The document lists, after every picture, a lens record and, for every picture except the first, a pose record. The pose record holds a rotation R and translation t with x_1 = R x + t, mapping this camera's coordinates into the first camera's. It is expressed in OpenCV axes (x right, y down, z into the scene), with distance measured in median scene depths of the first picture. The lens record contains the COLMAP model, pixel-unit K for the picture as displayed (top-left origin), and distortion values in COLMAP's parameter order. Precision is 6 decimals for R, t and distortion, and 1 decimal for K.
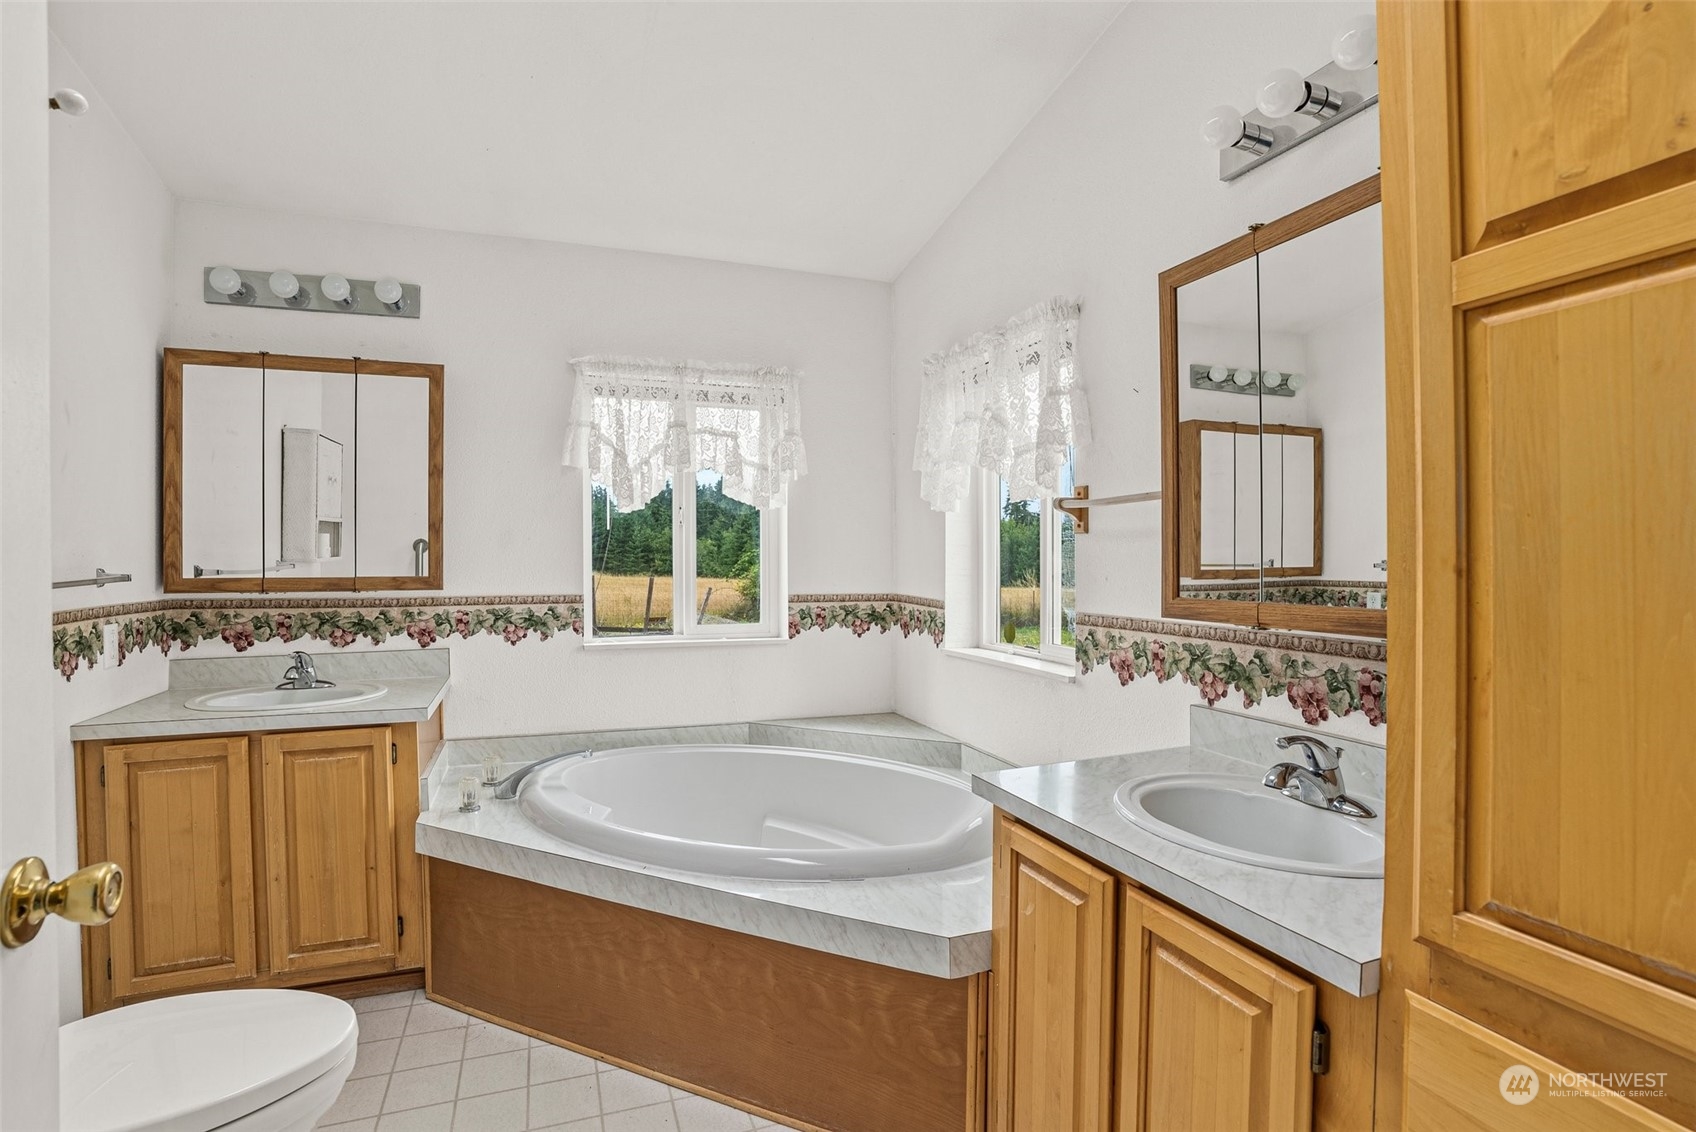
lens RADIAL K [[809.1, 0, 848.5], [0, 809.1, 557.0], [0, 0, 1]] dist [-0.056310, 0.016596]
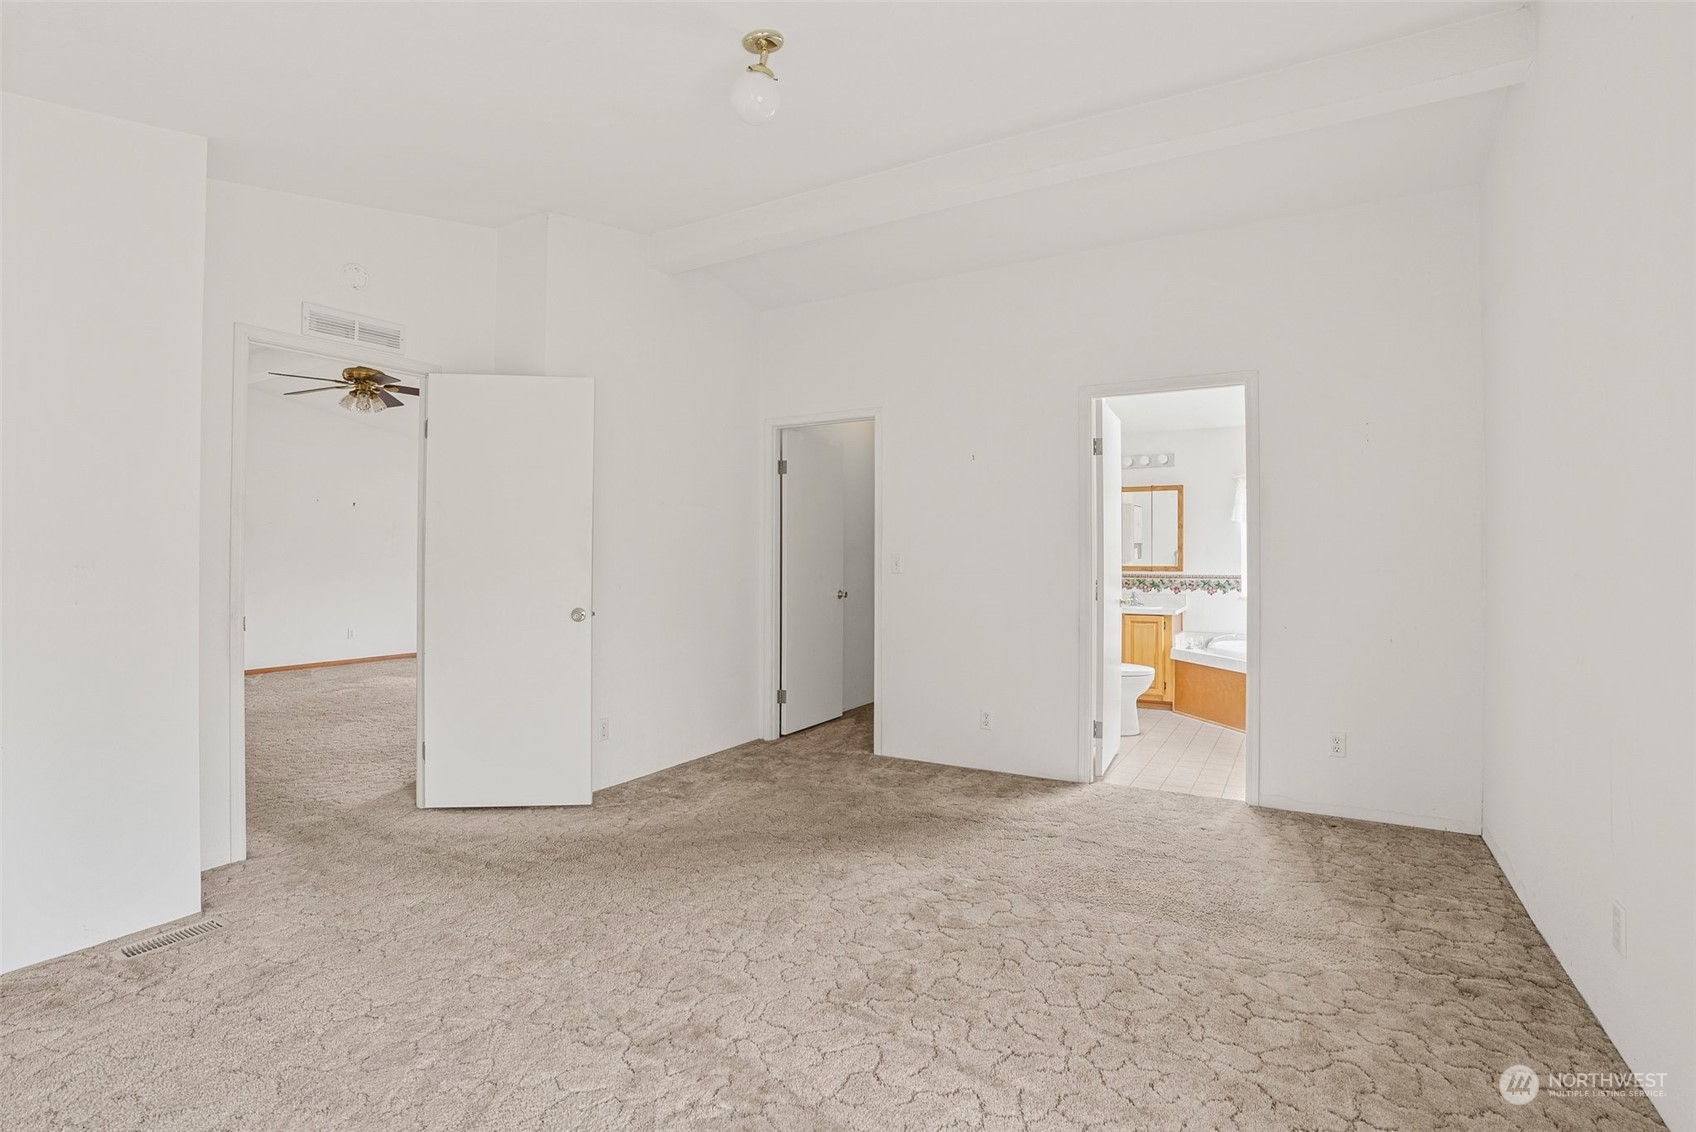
lens RADIAL K [[809.1, 0, 849.1], [0, 809.1, 558.1], [0, 0, 1]] dist [-0.056310, 0.016596]
pose [[0.622489, 0.001097, -0.782628, 0.847940], [-0.005625, 0.999979, -0.003072, 0.011684], [0.782608, 0.006314, 0.622483, -1.459124]]
